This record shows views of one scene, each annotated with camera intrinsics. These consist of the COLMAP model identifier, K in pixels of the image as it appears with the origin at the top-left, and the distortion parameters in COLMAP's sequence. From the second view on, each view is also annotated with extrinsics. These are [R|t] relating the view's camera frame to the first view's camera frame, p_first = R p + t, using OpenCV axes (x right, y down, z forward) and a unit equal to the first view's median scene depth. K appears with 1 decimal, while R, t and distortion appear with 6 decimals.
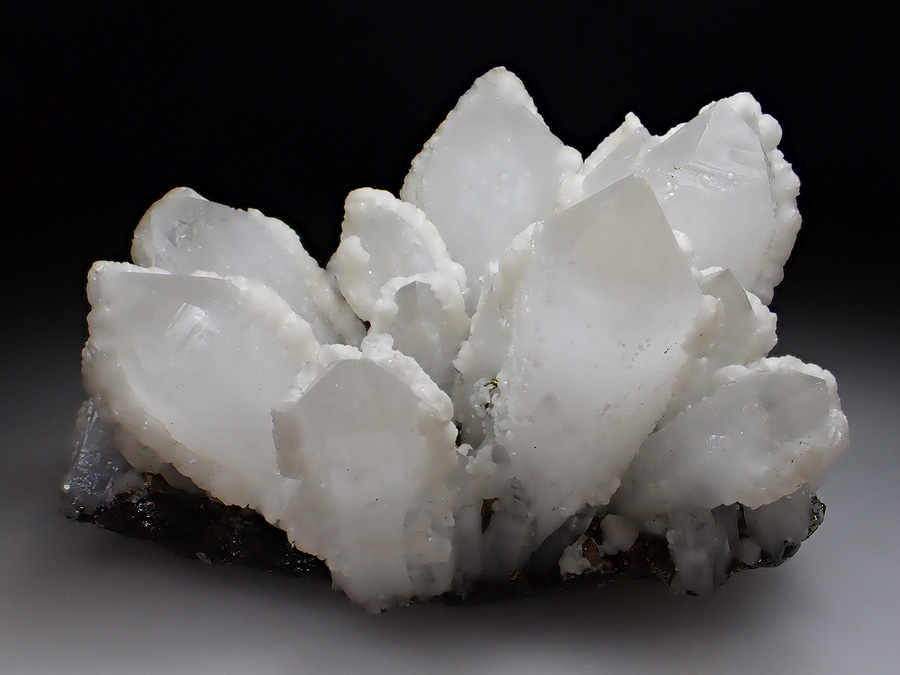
lens RADIAL K [[945.4, 0, 450.0], [0, 945.4, 337.5], [0, 0, 1]] dist [-0.084296, -0.005335]
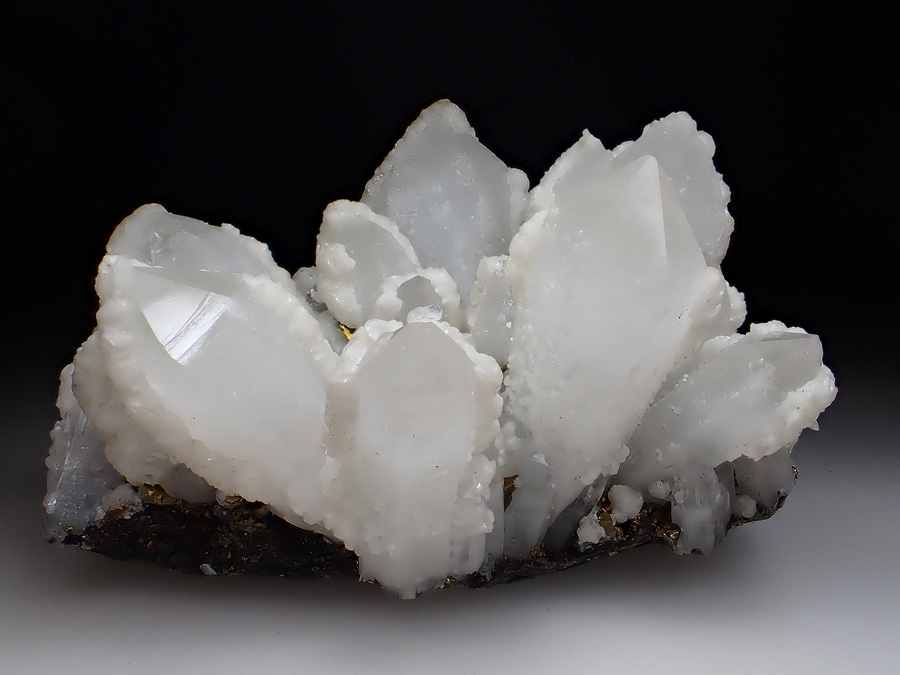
lens RADIAL K [[885.7, 0, 450.0], [0, 885.7, 337.5], [0, 0, 1]] dist [-0.075677, 0.003859]
pose [[0.976156, -0.035944, 0.214073, -0.223041], [0.056655, 0.994200, -0.091411, 0.103485], [-0.209546, 0.101360, 0.972531, 0.052167]]
